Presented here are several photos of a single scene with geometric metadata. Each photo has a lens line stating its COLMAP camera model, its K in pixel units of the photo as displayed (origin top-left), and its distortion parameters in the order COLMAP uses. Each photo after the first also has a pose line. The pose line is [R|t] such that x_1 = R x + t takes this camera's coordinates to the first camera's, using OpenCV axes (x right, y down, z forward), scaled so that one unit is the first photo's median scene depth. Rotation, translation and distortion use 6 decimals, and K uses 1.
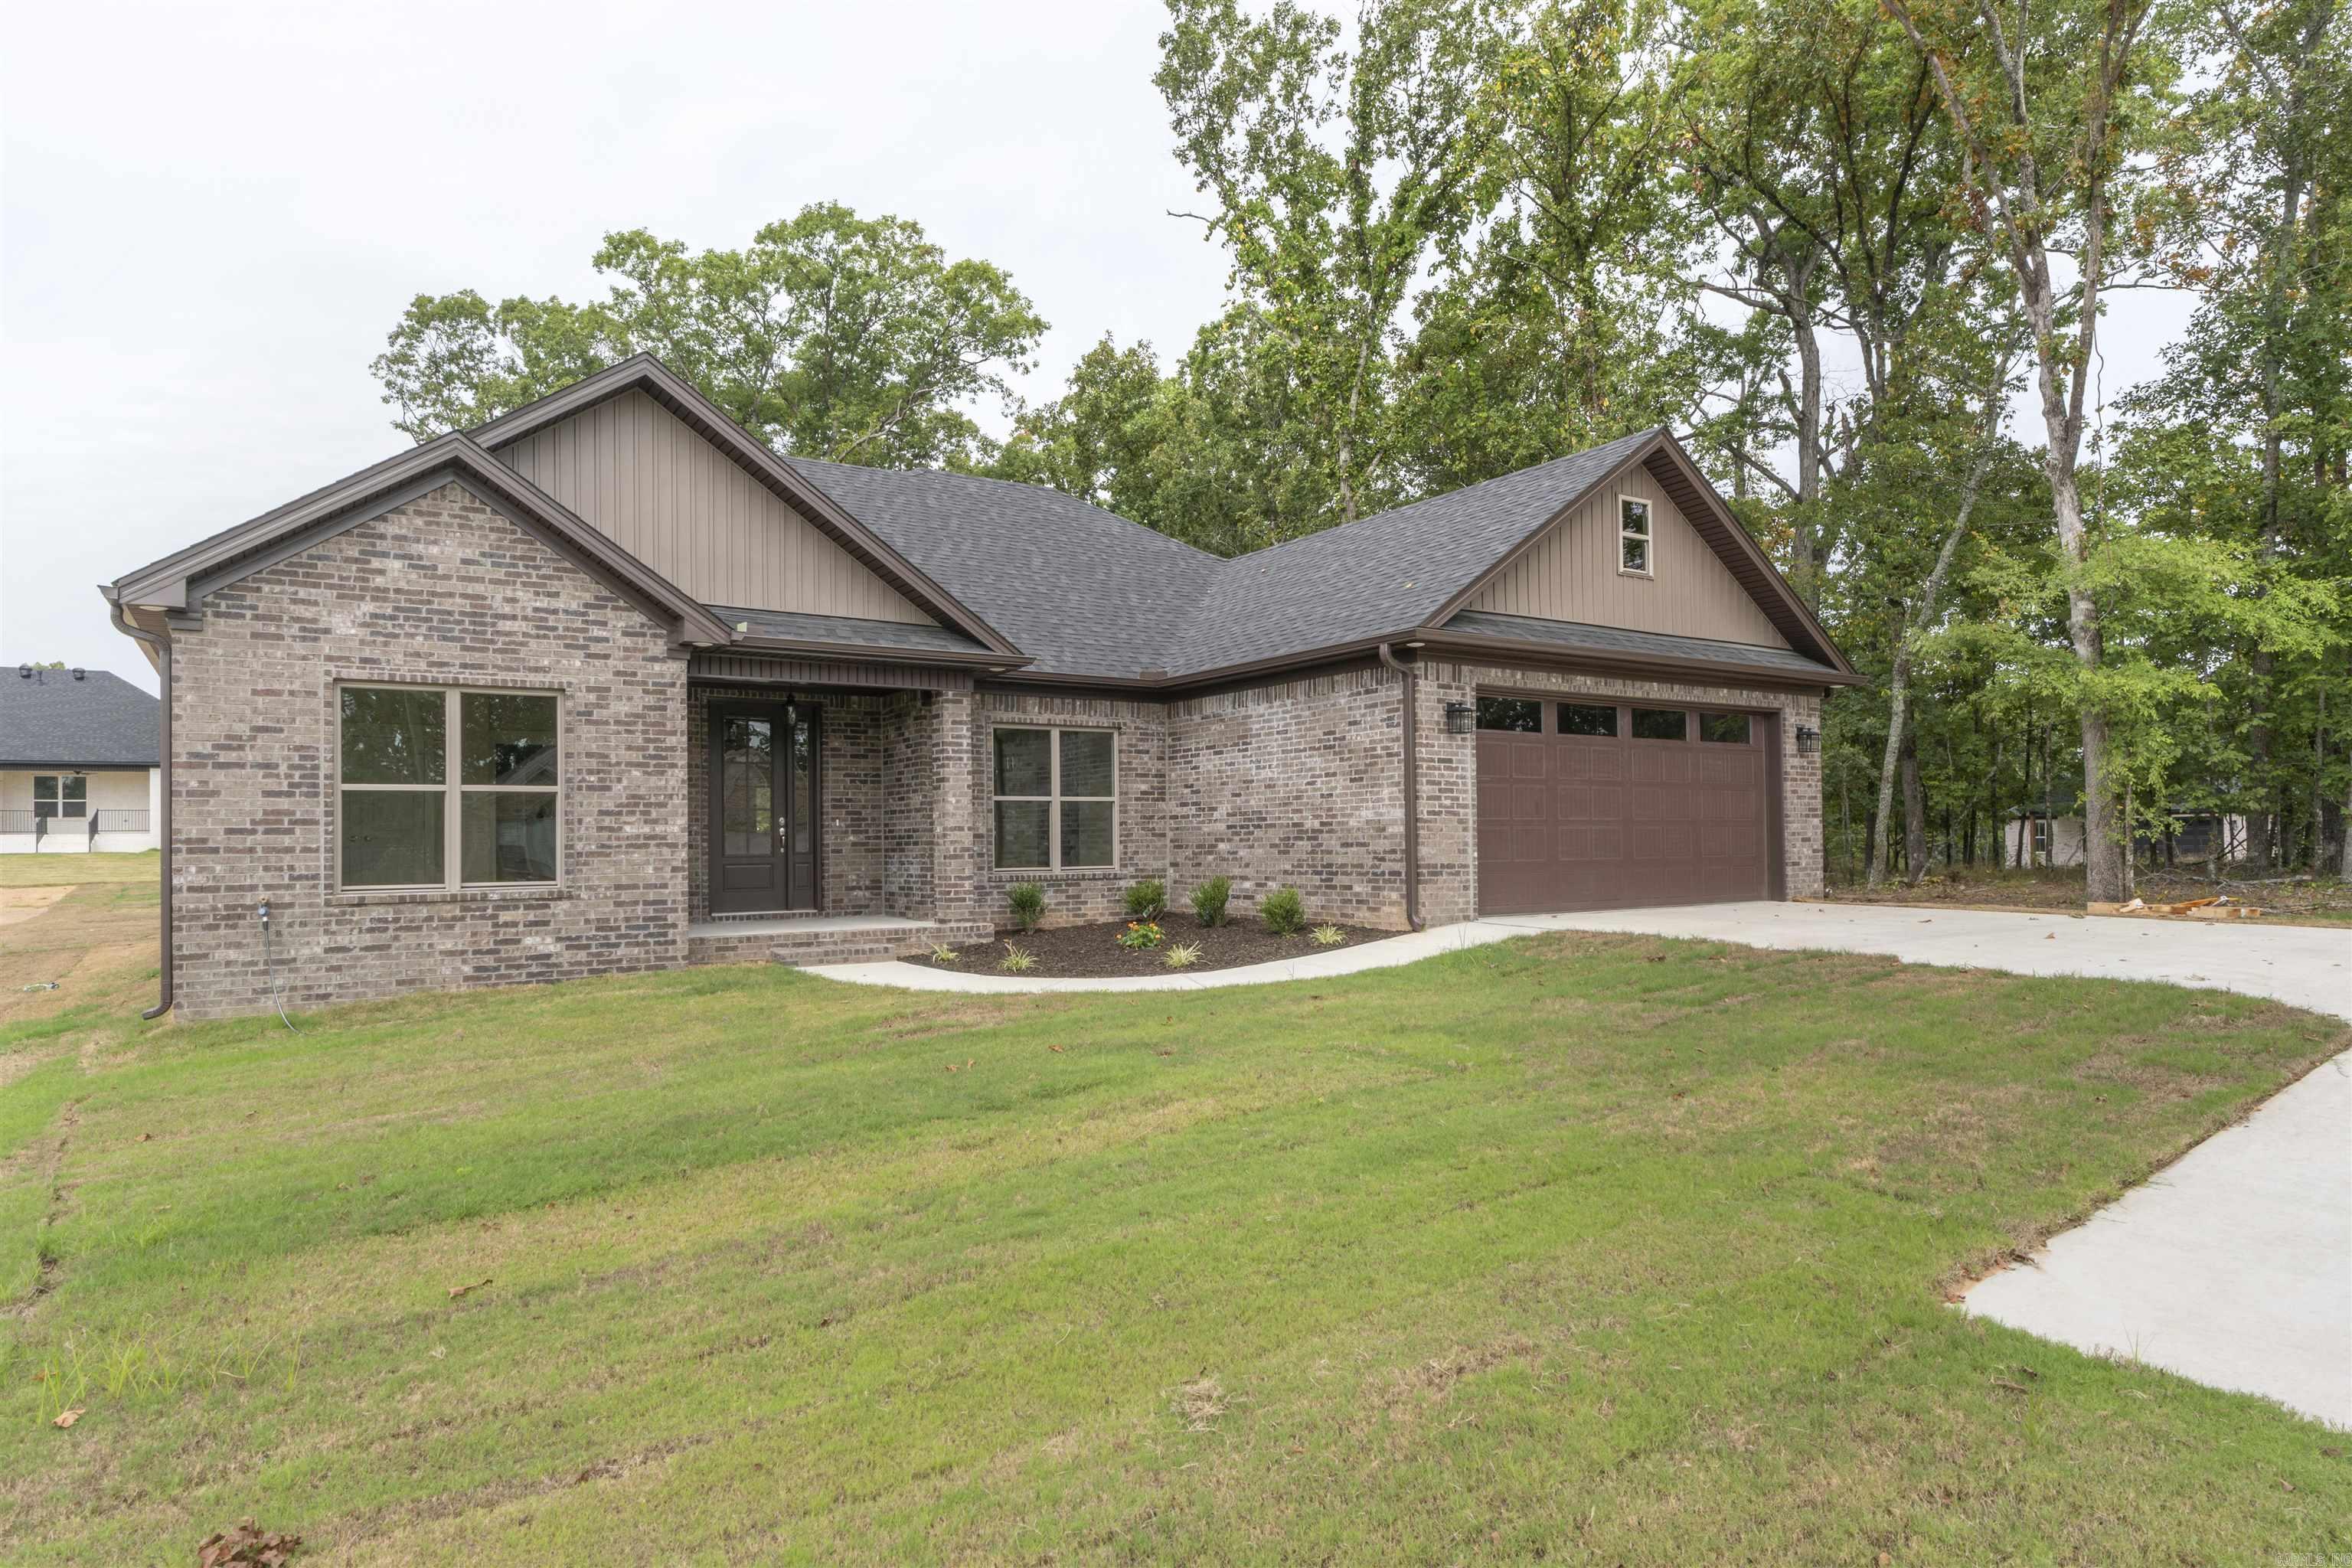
lens RADIAL K [[1345.0, 0, 1176.0], [0, 1345.0, 784.0], [0, 0, 1]] dist [-0.008008, -0.001007]
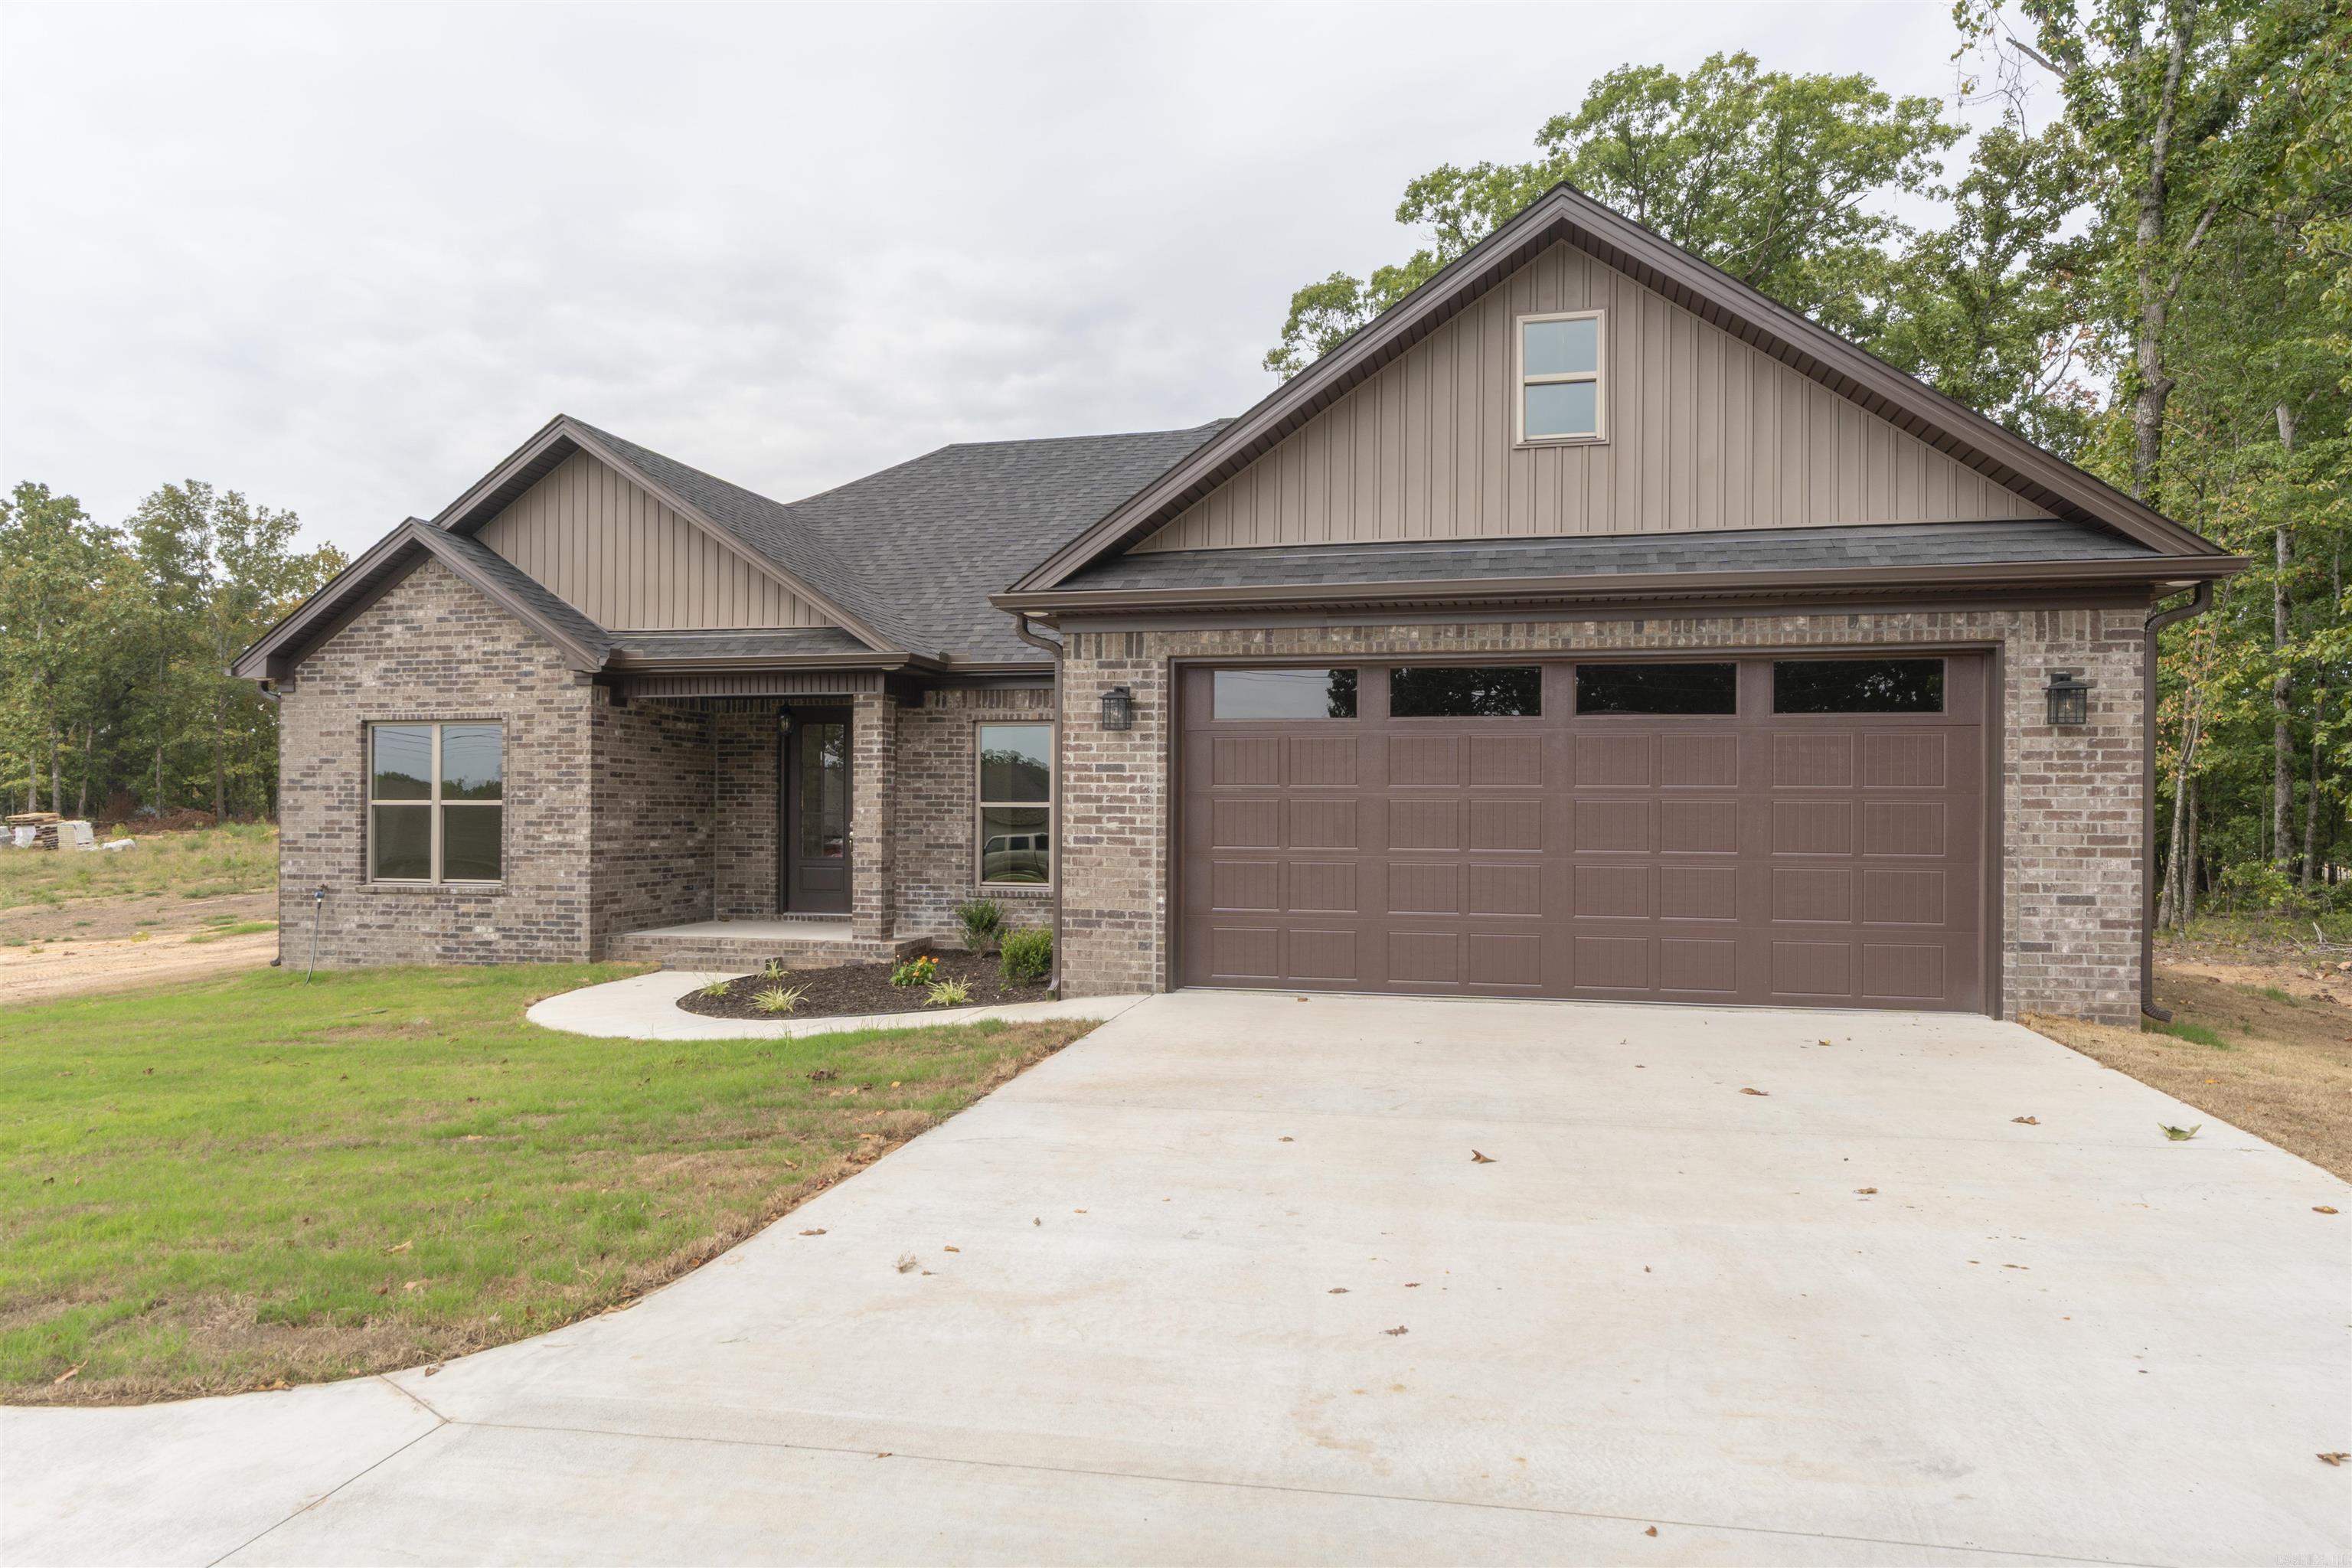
lens RADIAL K [[1506.5, 0, 1176.0], [0, 1506.5, 784.0], [0, 0, 1]] dist [-0.009200, -0.001548]
pose [[0.678973, 0.000261, -0.734163, 0.907745], [0.019332, 0.999647, 0.018234, -0.025333], [0.733909, -0.026573, 0.678728, 0.528959]]
